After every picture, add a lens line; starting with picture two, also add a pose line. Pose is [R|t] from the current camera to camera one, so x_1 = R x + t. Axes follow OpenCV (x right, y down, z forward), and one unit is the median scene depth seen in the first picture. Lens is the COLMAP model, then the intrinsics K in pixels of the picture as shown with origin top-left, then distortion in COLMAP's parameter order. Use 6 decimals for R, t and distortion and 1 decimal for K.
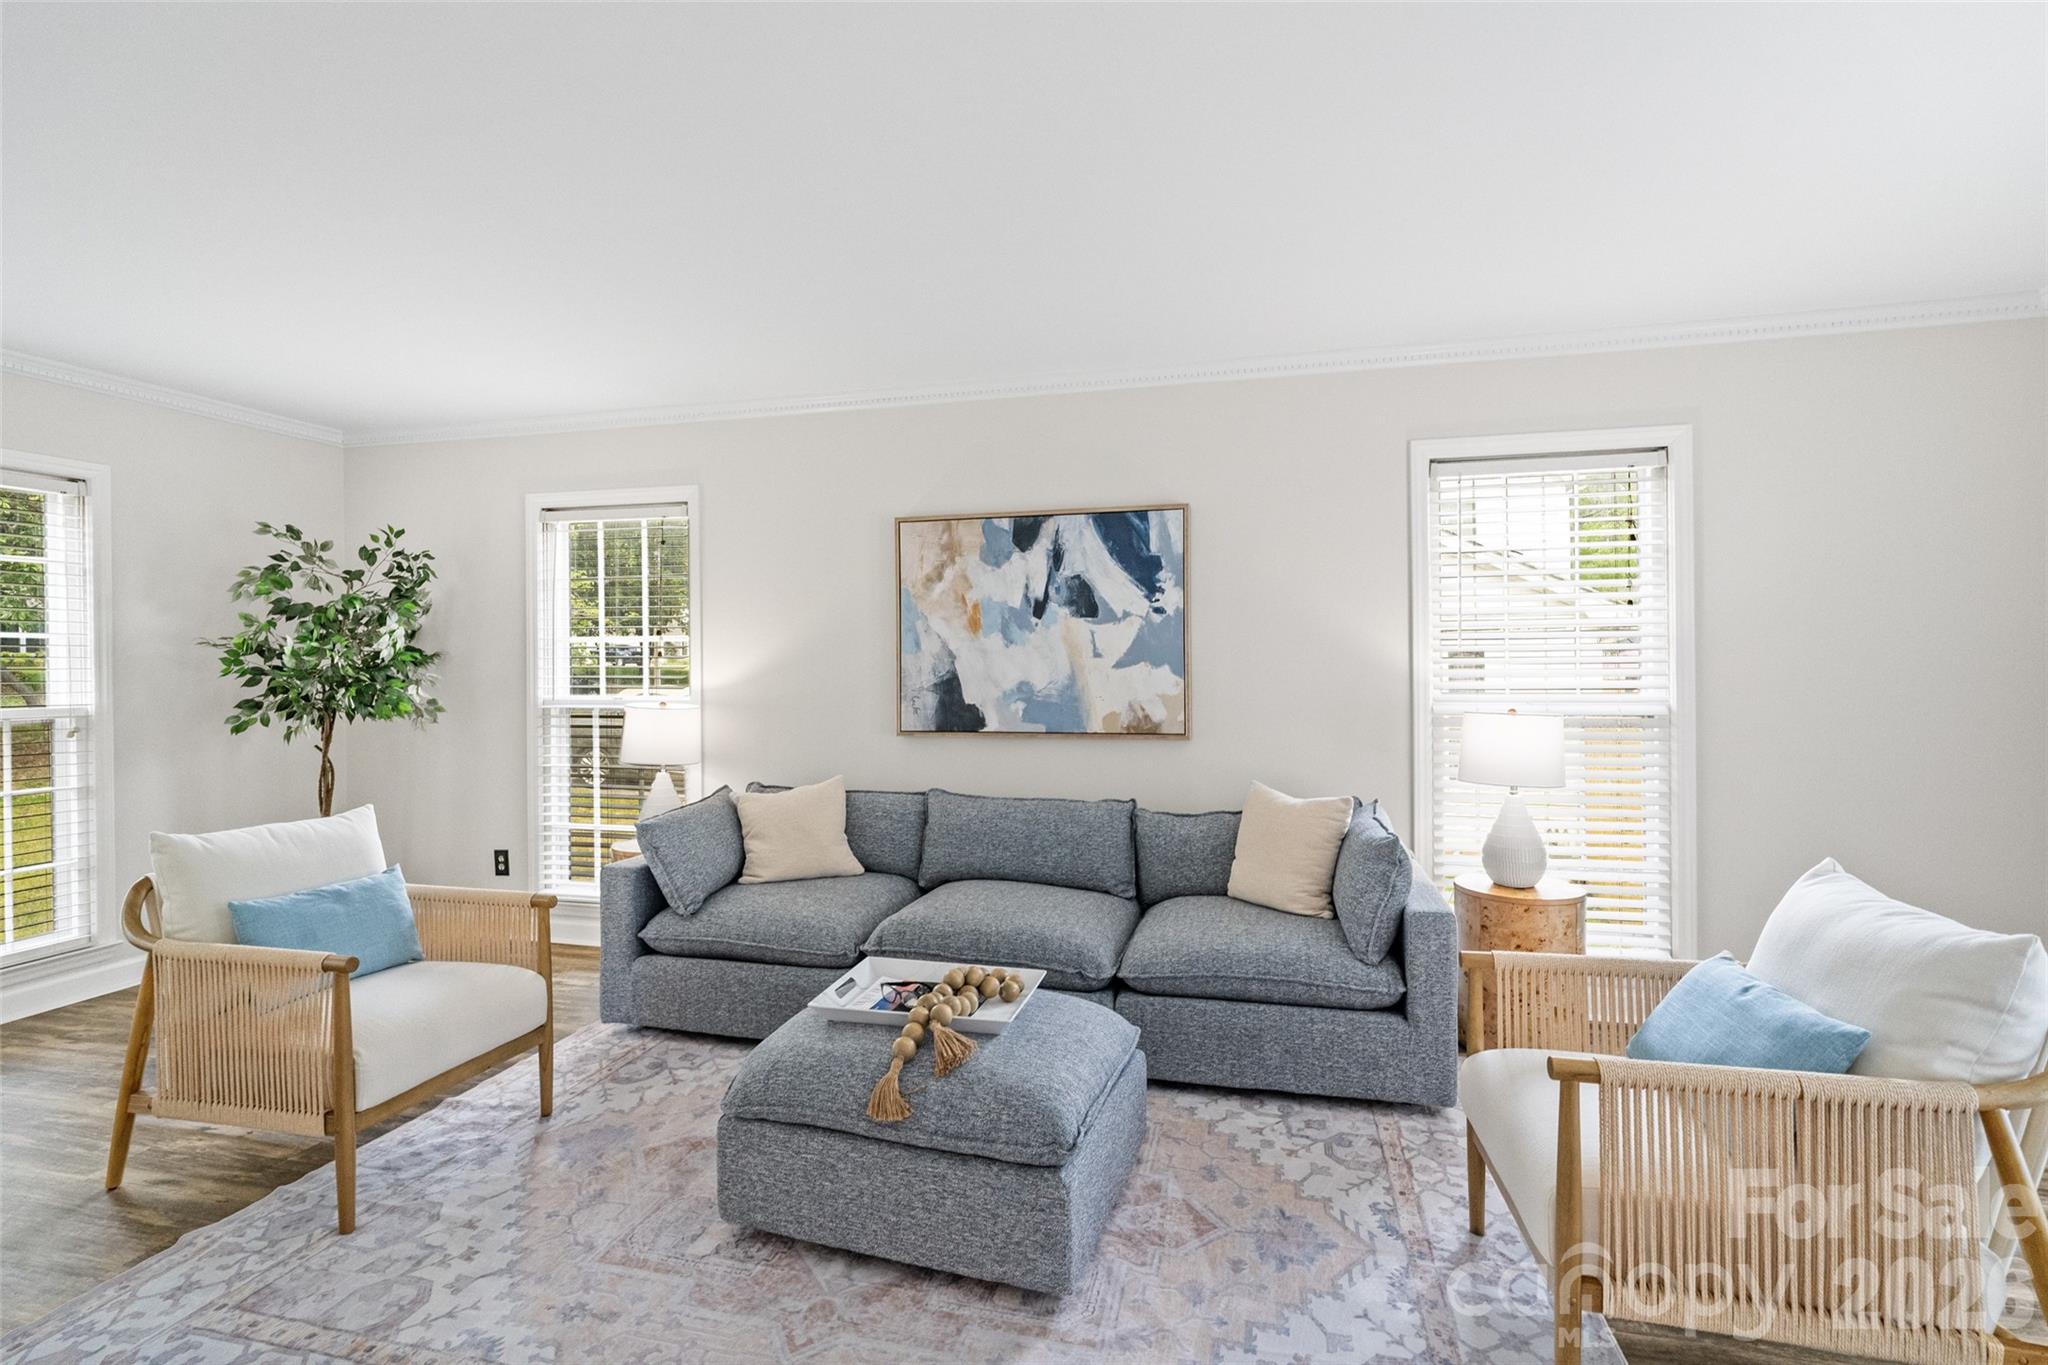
lens RADIAL K [[978.1, 0, 1026.4], [0, 978.1, 670.2], [0, 0, 1]] dist [-0.003669, 0.000606]
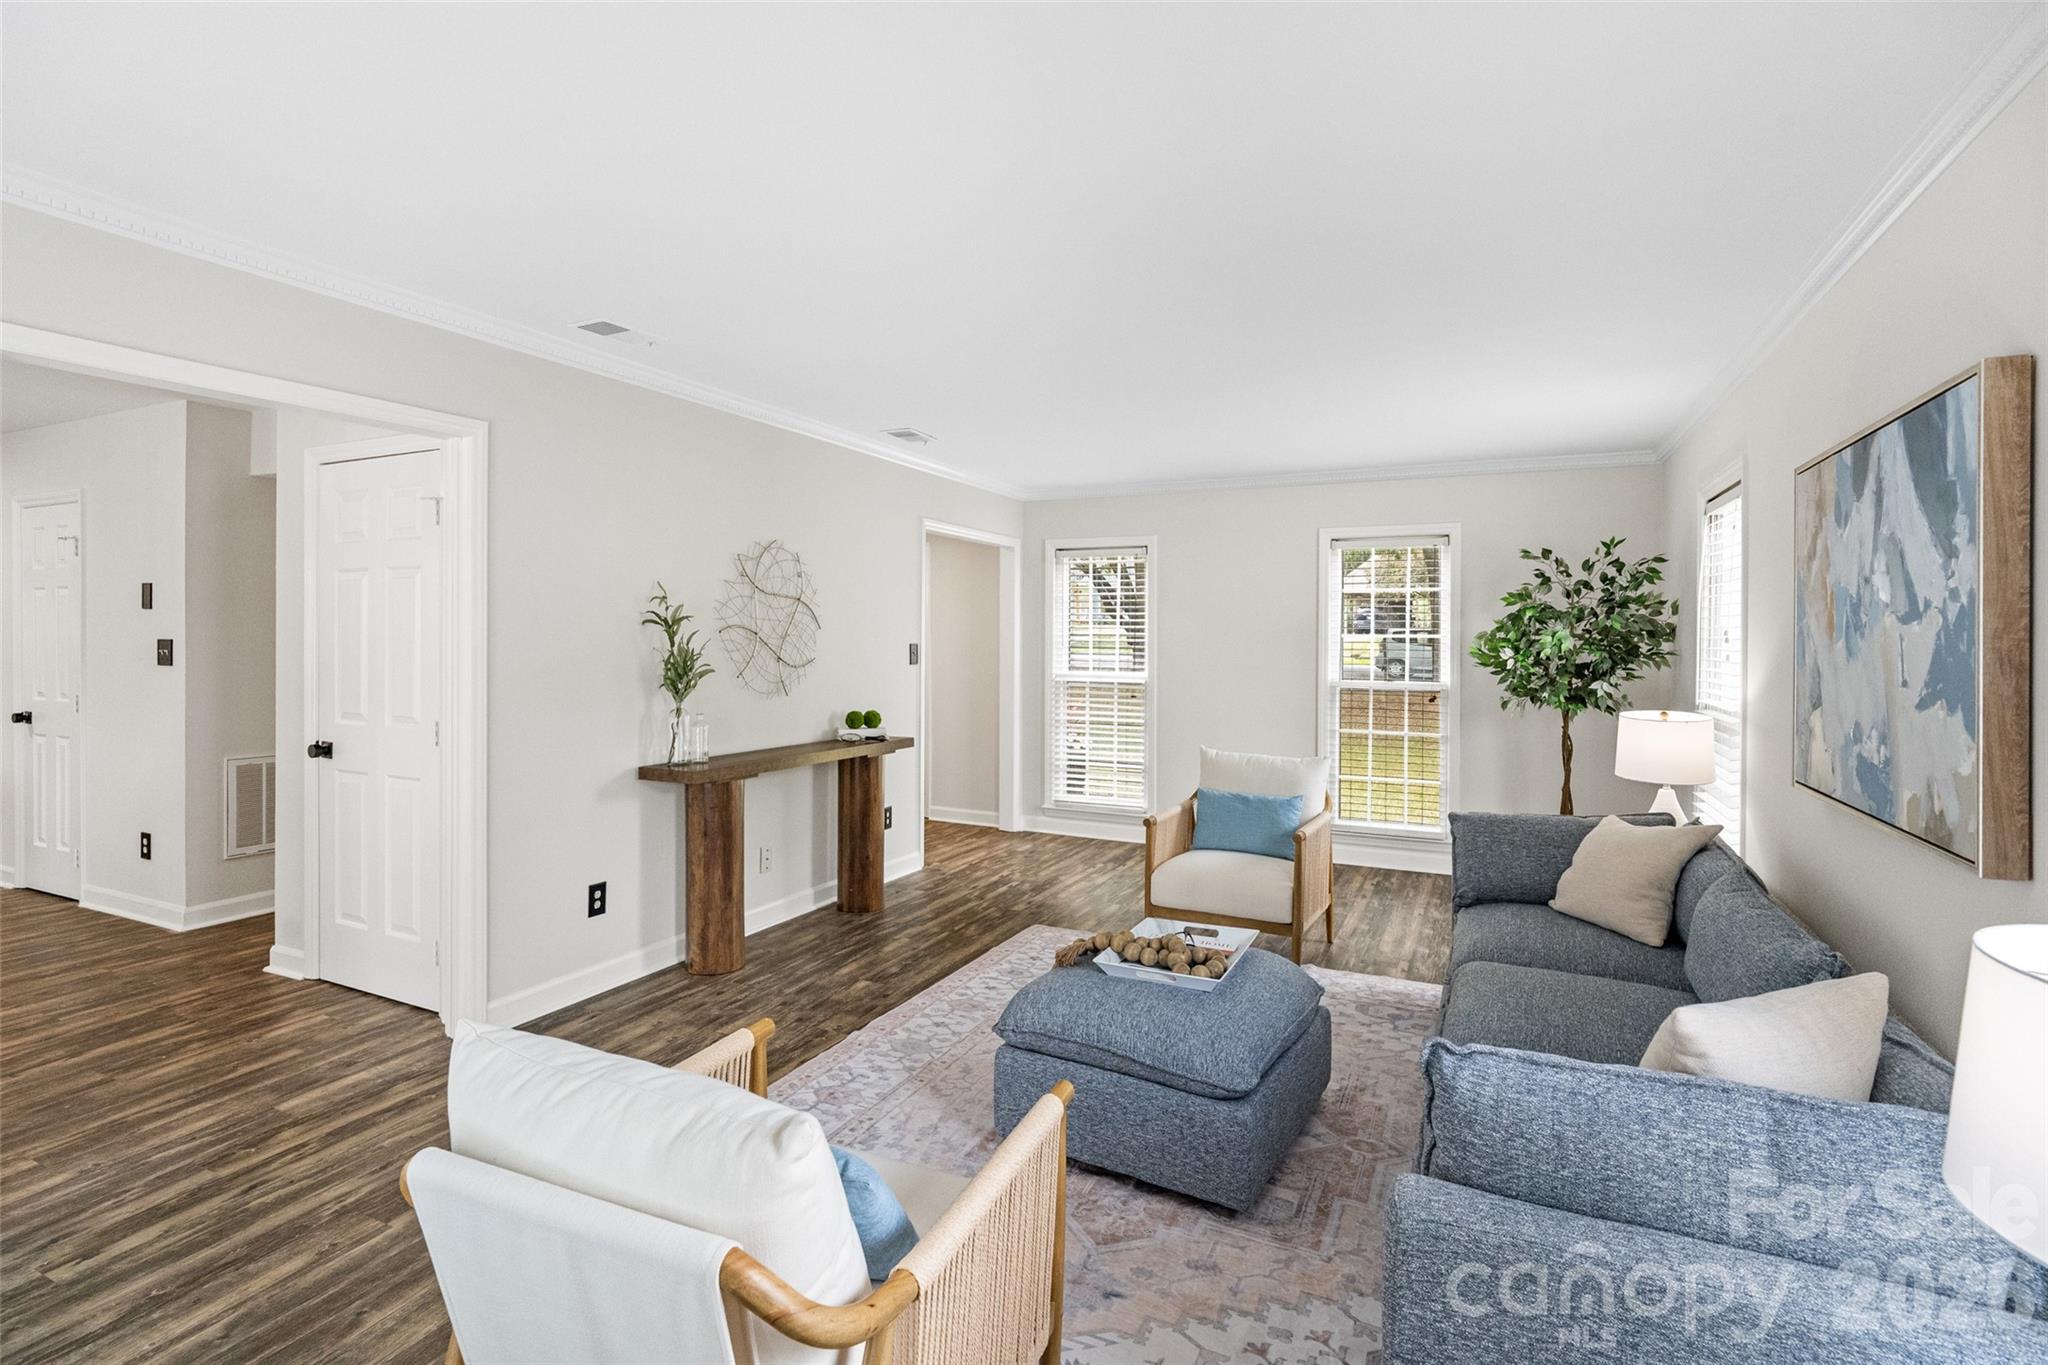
lens RADIAL K [[990.6, 0, 1013.2], [0, 990.6, 640.9], [0, 0, 1]] dist [-0.013497, 0.009618]
pose [[-0.198258, 0.007412, -0.980122, 0.684491], [-0.007504, 0.999931, 0.009080, -0.038769], [0.980121, 0.009155, -0.198189, 0.626153]]
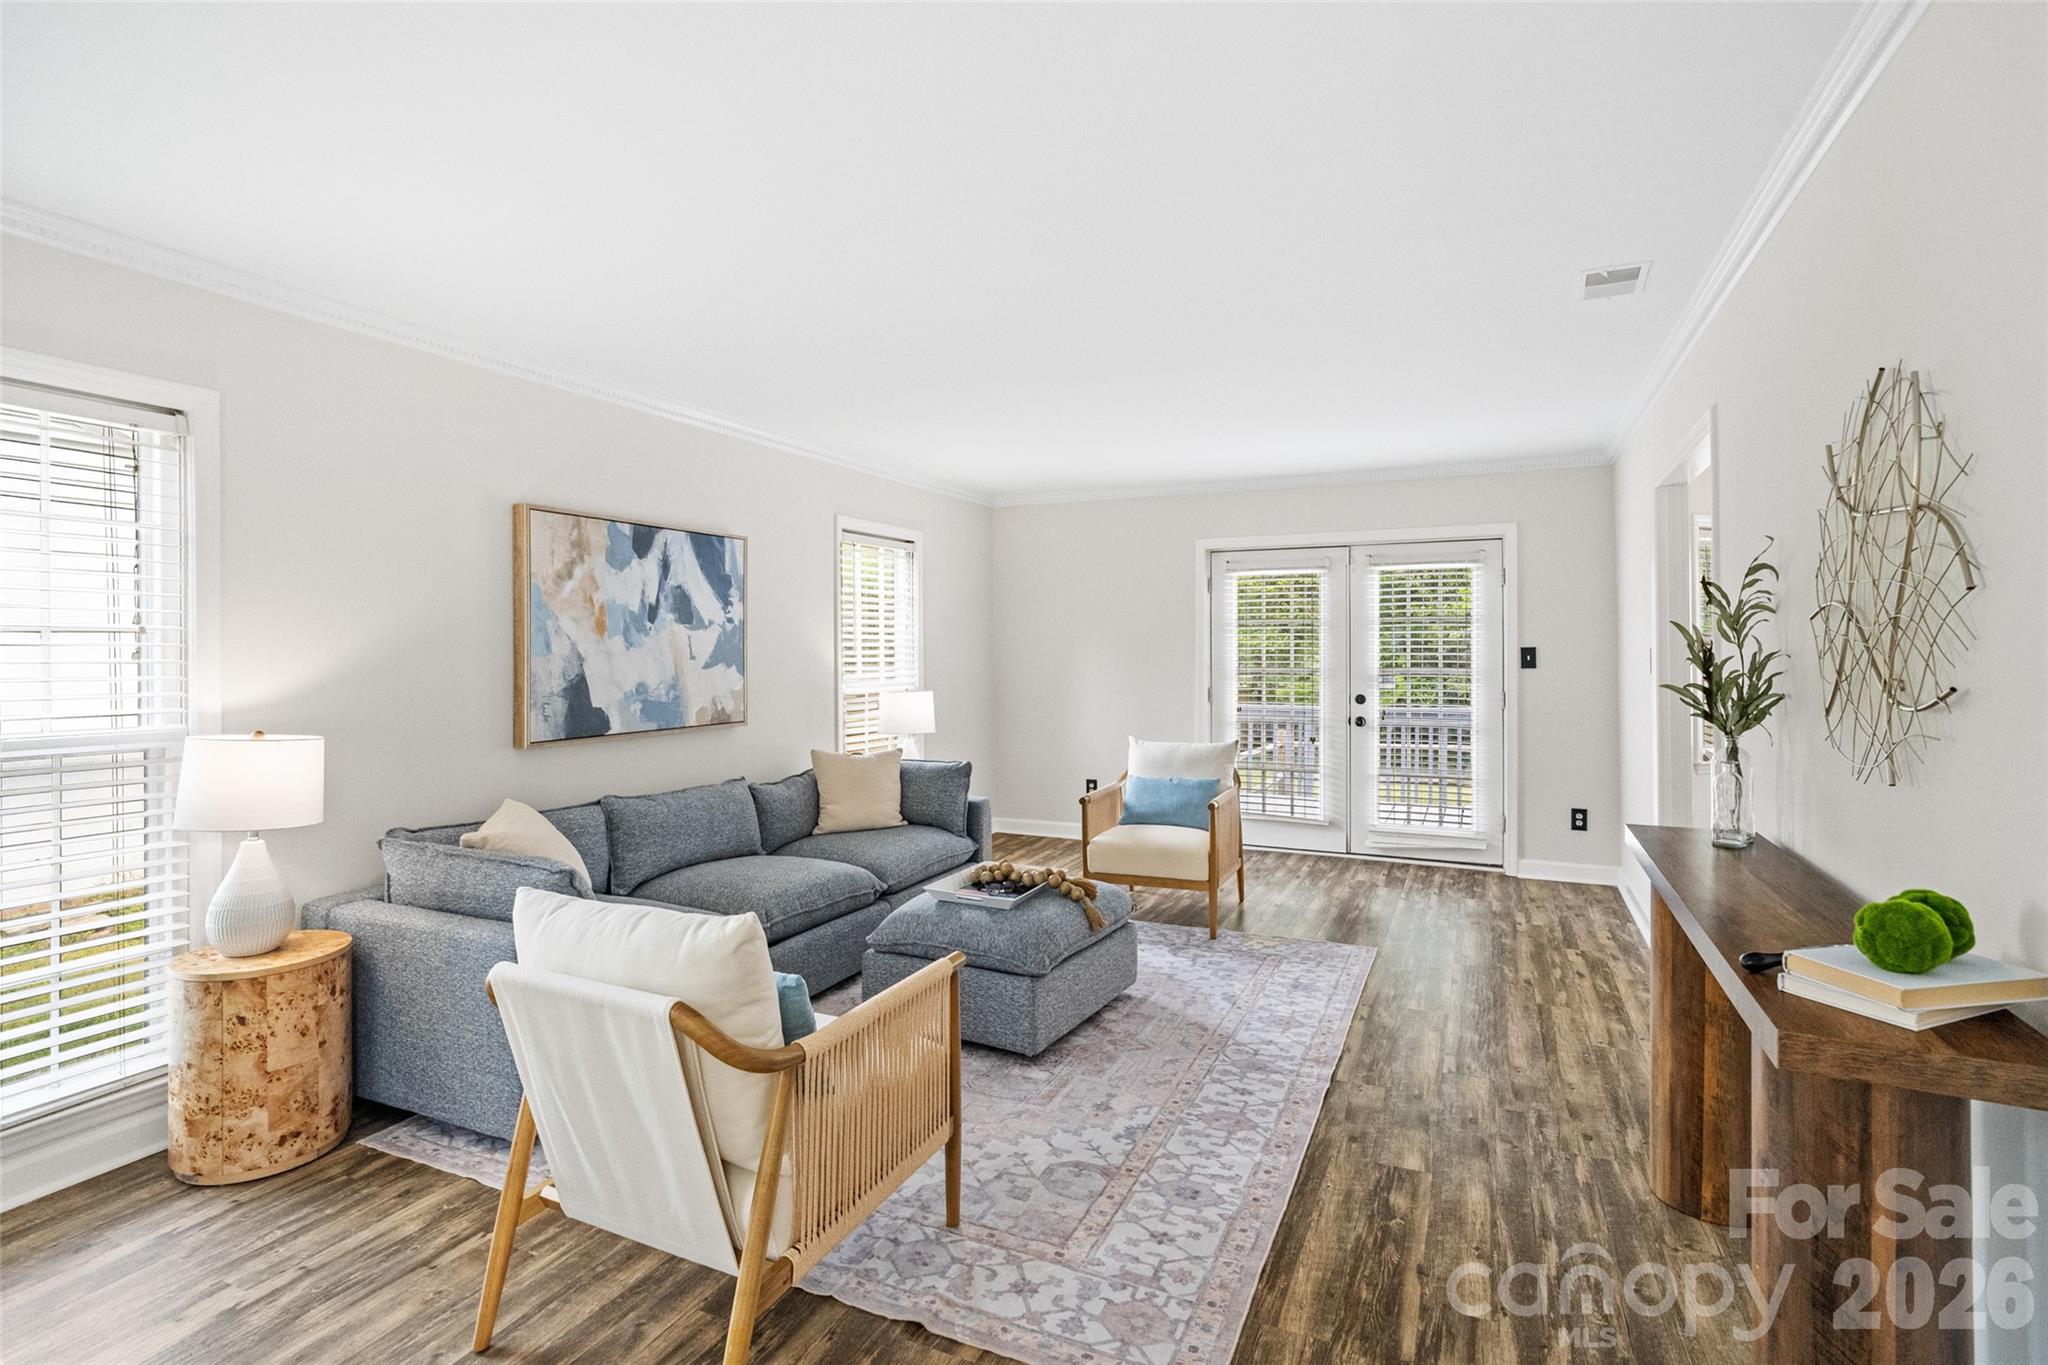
lens RADIAL K [[990.6, 0, 1013.2], [0, 990.6, 640.9], [0, 0, 1]] dist [-0.013497, 0.009618]
pose [[0.191800, 0.011832, 0.981363, -0.971434], [0.003061, 0.999915, -0.012654, -0.018740], [-0.981429, 0.005431, 0.191748, 0.411624]]
